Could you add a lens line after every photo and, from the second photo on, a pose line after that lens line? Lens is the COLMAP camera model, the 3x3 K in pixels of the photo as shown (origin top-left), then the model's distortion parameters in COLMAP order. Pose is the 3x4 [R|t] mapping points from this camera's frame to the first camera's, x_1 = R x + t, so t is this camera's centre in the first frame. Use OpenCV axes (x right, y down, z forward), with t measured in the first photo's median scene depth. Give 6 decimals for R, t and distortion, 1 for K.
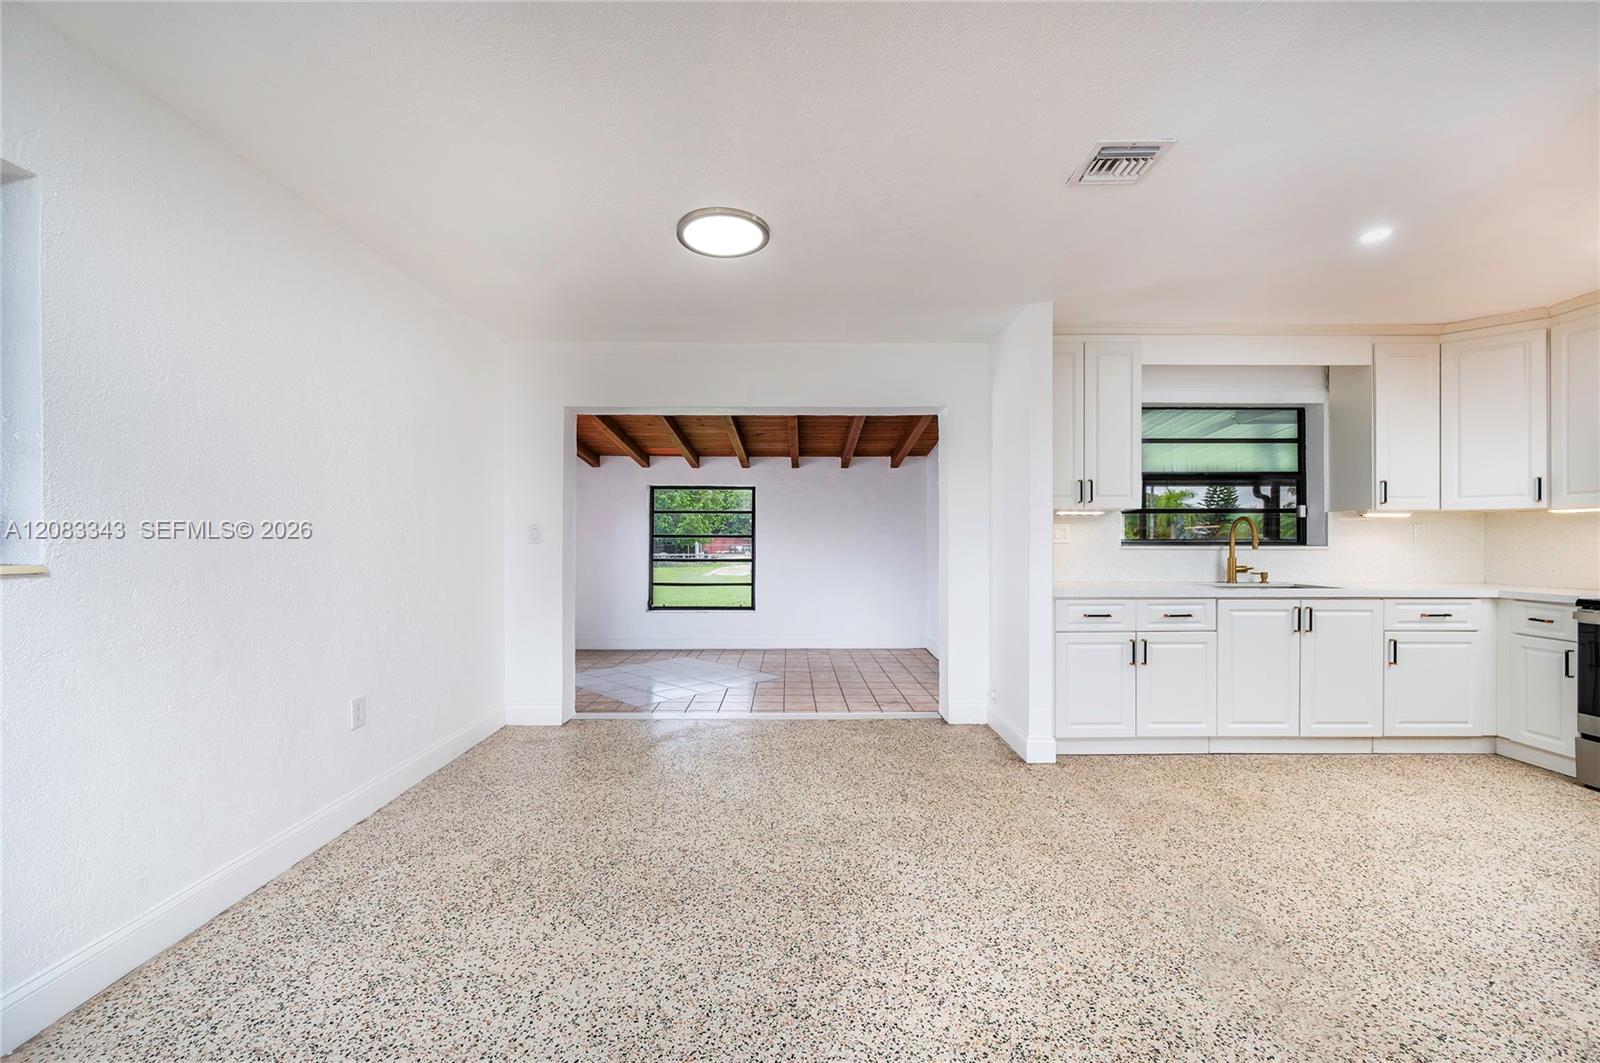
lens RADIAL K [[661.1, 0, 805.4], [0, 661.1, 544.1], [0, 0, 1]] dist [-0.008598, -0.000302]
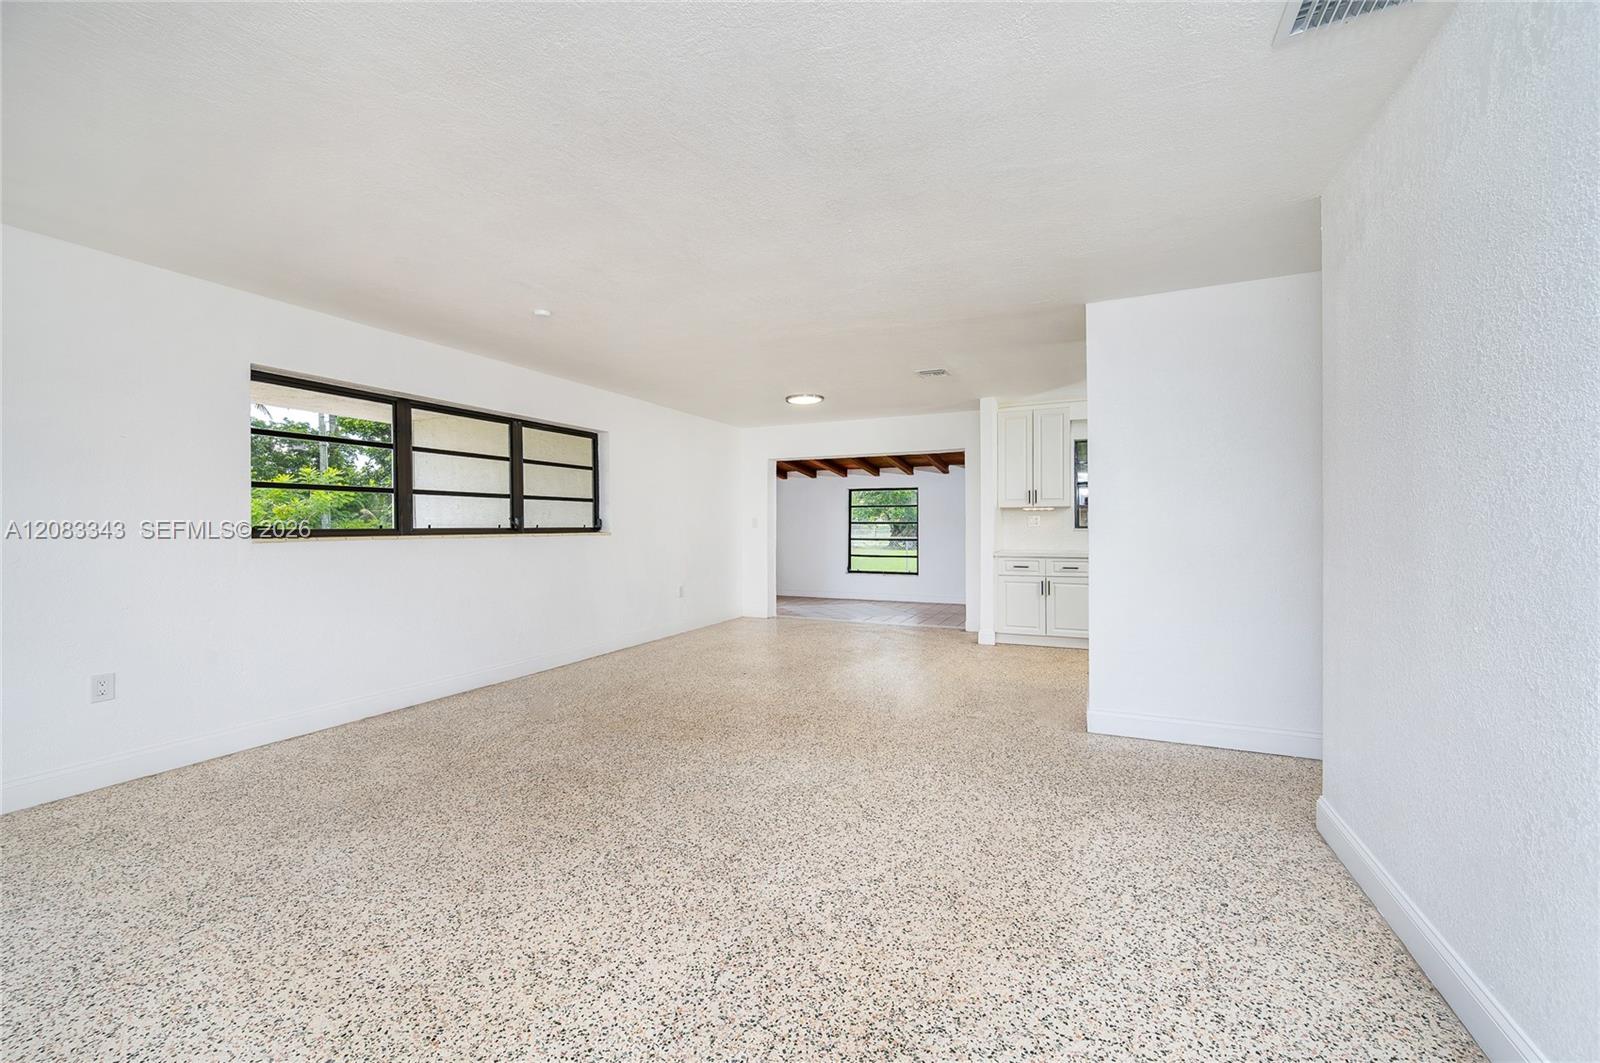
lens RADIAL K [[666.8, 0, 792.0], [0, 666.8, 527.5], [0, 0, 1]] dist [0.000613, -0.000175]
pose [[0.904861, -0.001836, -0.425704, 0.644400], [0.000602, 0.999995, -0.003033, 0.005044], [0.425707, 0.002488, 0.904858, -0.917594]]
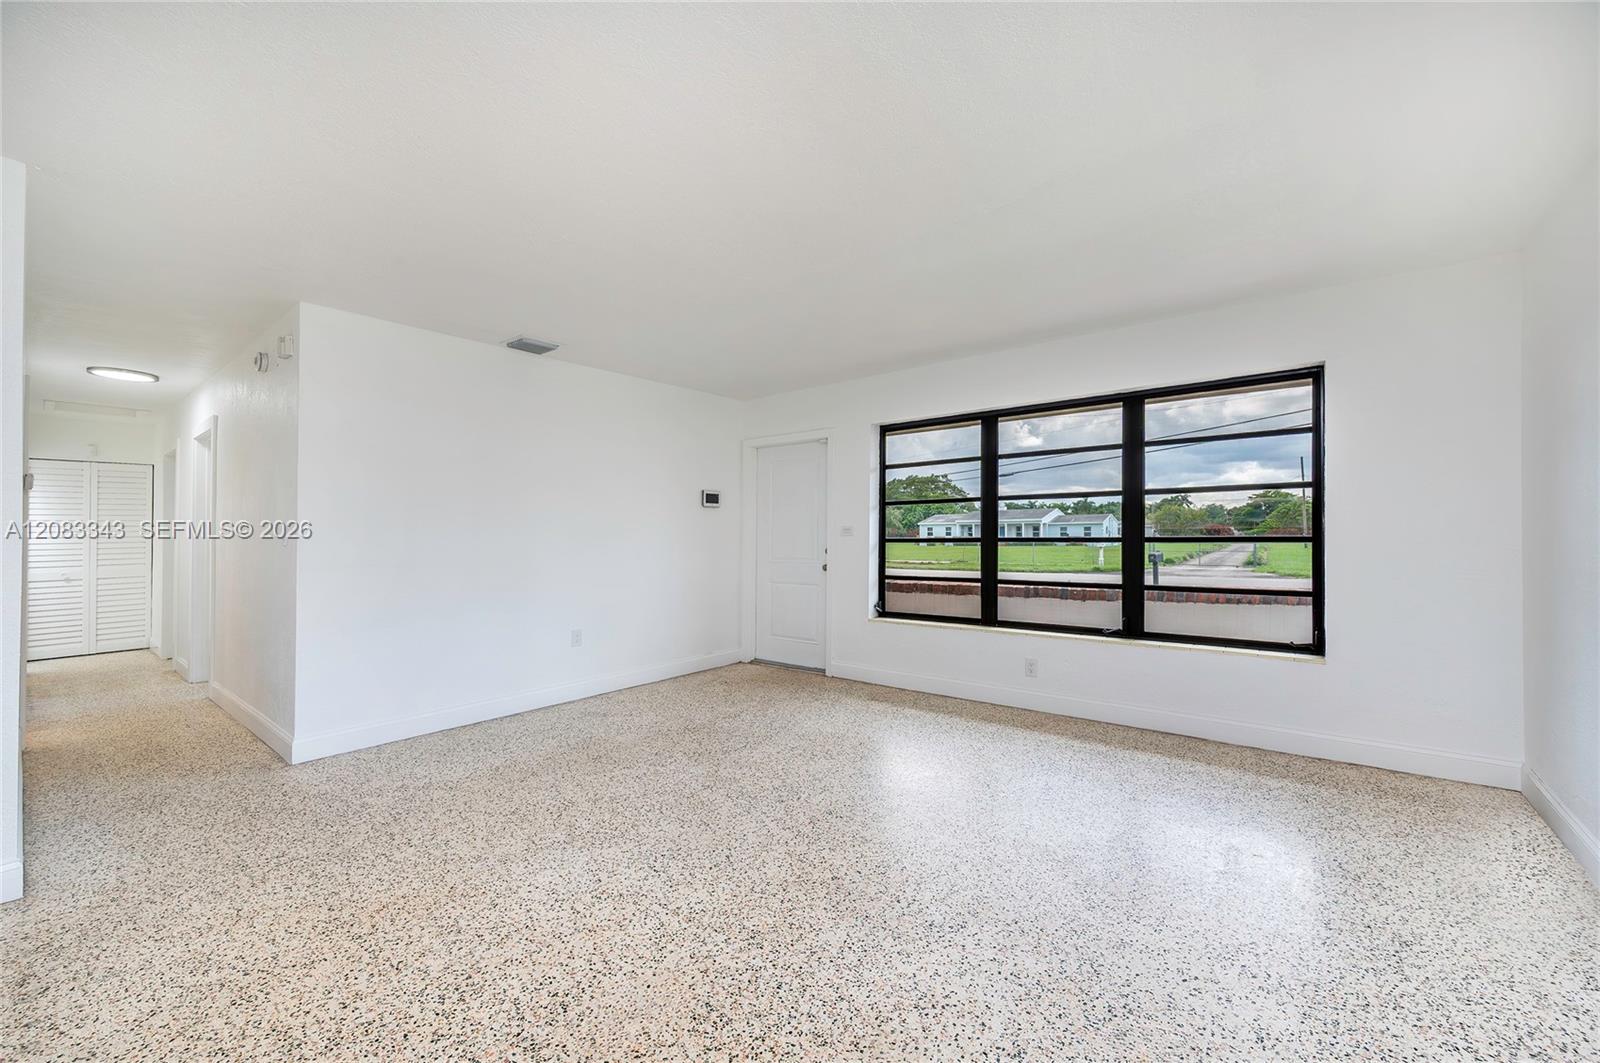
lens RADIAL K [[655.9, 0, 763.5], [0, 655.9, 530.1], [0, 0, 1]] dist [0.000762, 0.000304]
pose [[-0.750668, 0.012095, 0.660569, -0.316073], [0.014139, 0.999898, -0.002241, -0.005113], [-0.660528, 0.007657, -0.750762, 0.245987]]
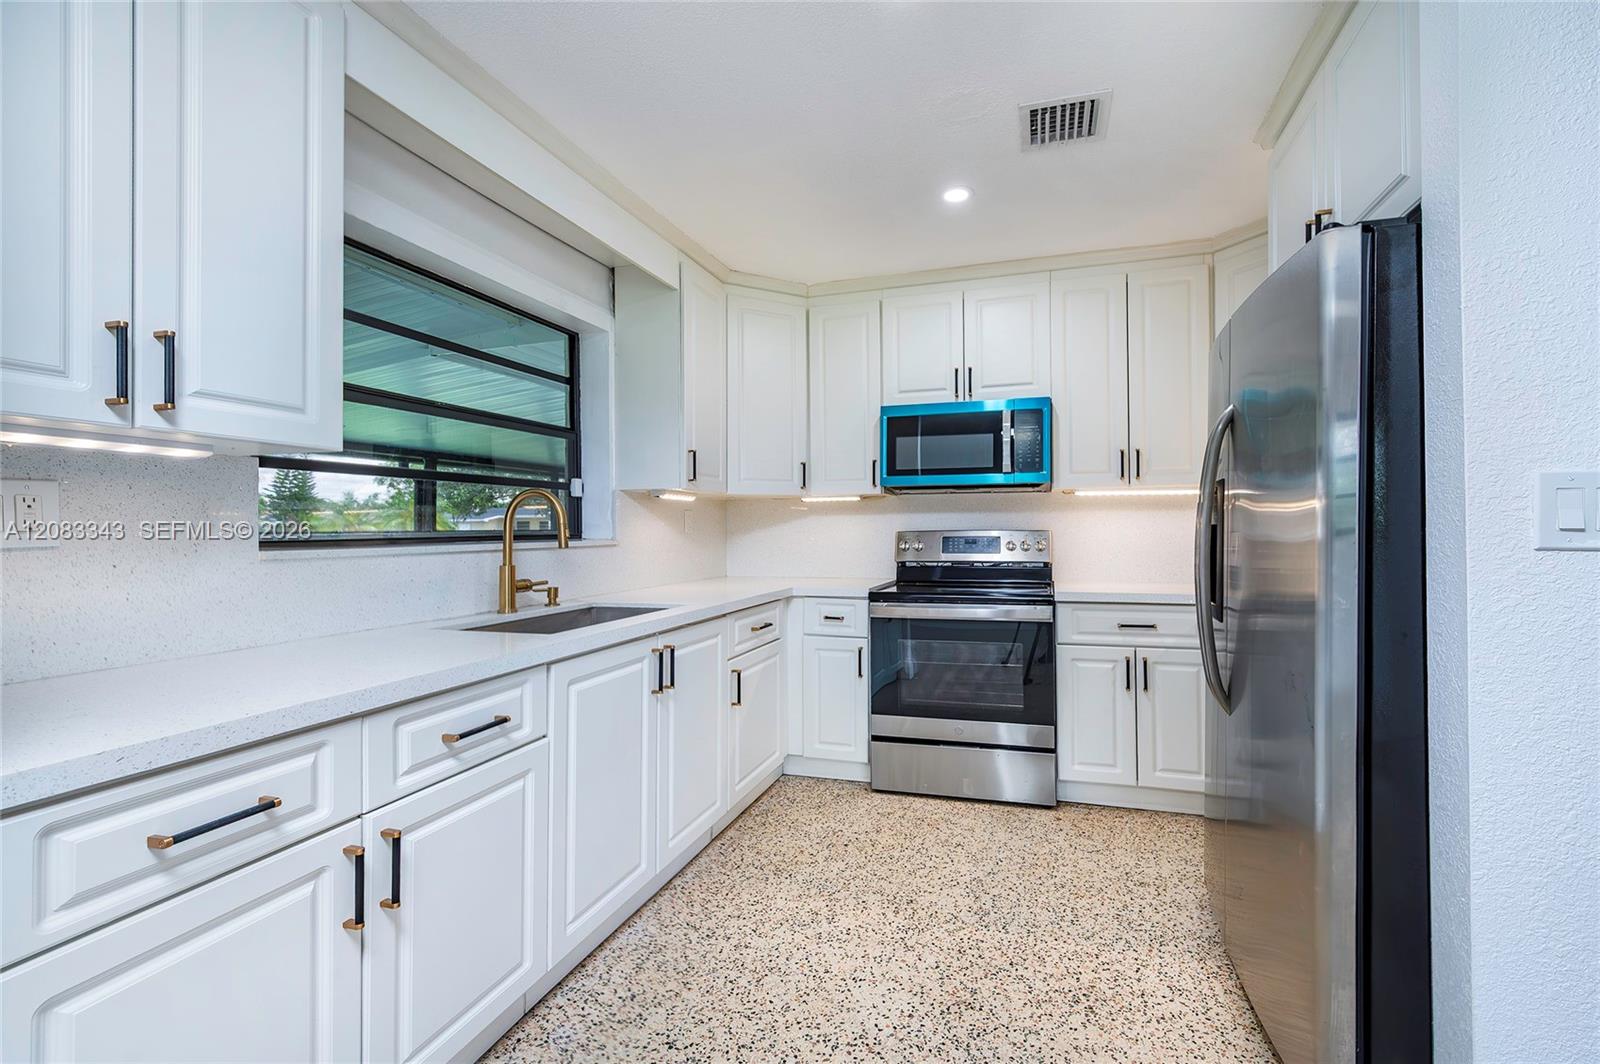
lens RADIAL K [[640.5, 0, 863.0], [0, 640.5, 521.7], [0, 0, 1]] dist [-0.000029, -0.000071]
pose [[0.272537, 0.009964, 0.962094, 0.262659], [0.010604, 0.999855, -0.013359, -0.005039], [-0.962087, 0.013843, 0.272391, 0.672559]]
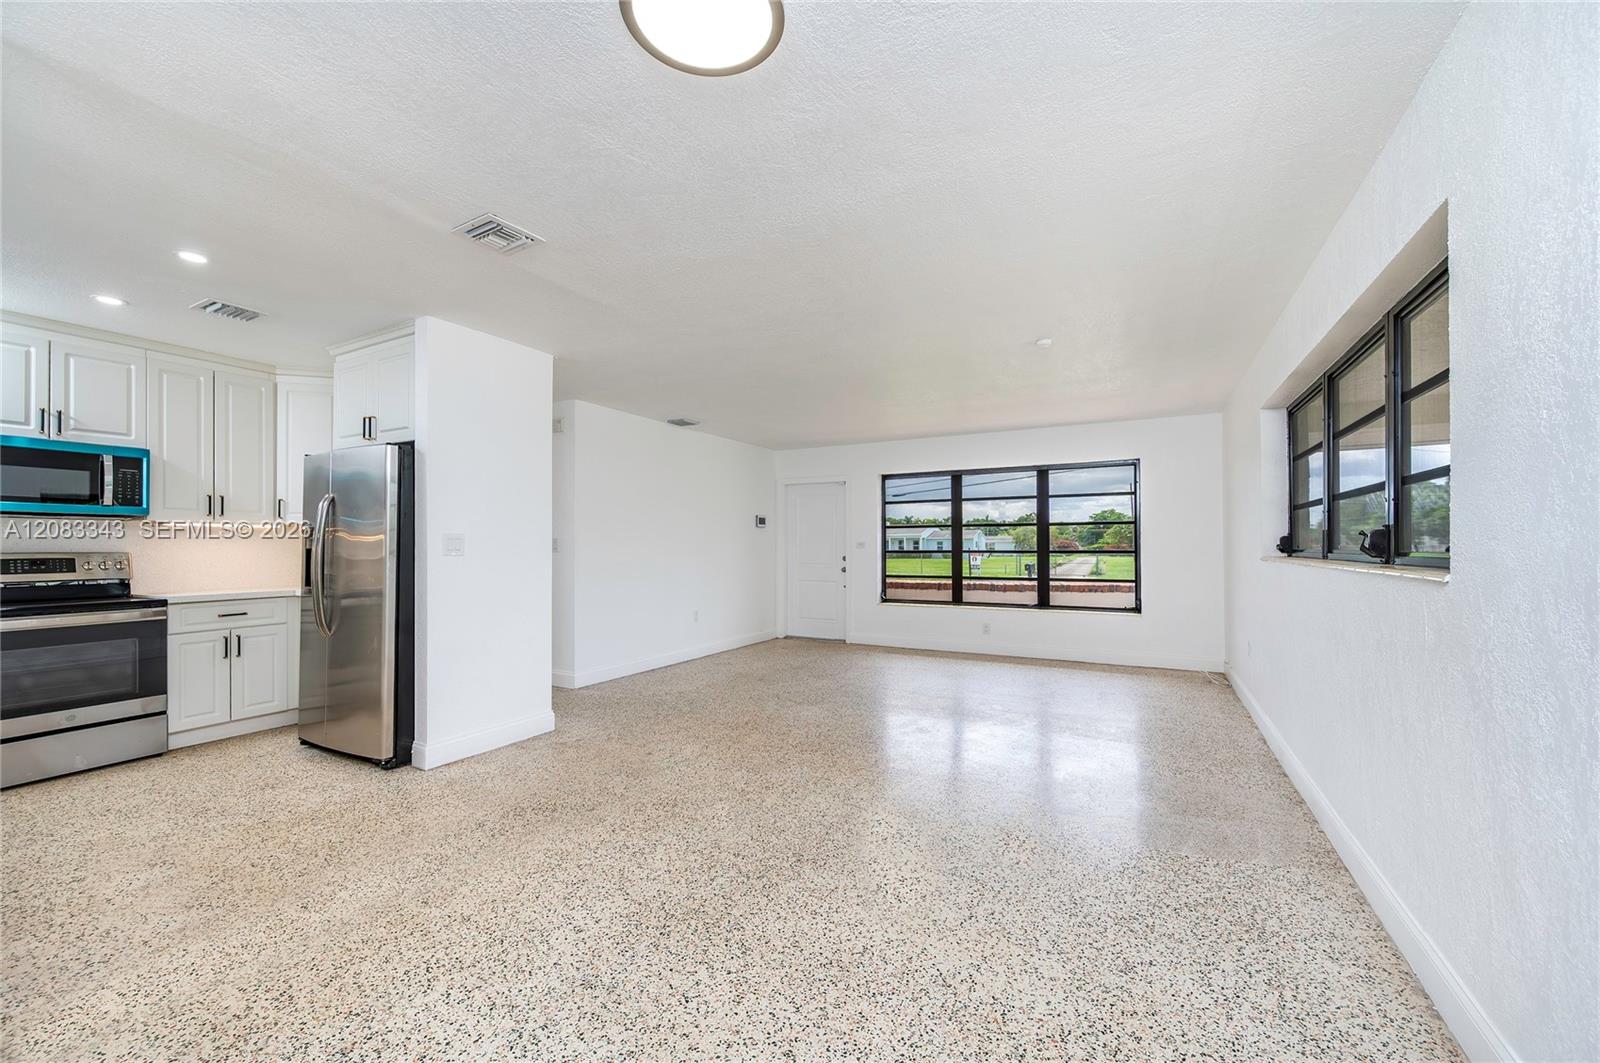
lens RADIAL K [[656.3, 0, 766.7], [0, 656.3, 522.8], [0, 0, 1]] dist [-0.003676, -0.000331]
pose [[-0.857304, 0.020132, 0.514417, -0.346634], [0.005622, 0.999542, -0.029748, -0.014731], [-0.514780, -0.022611, -0.857024, 1.087665]]
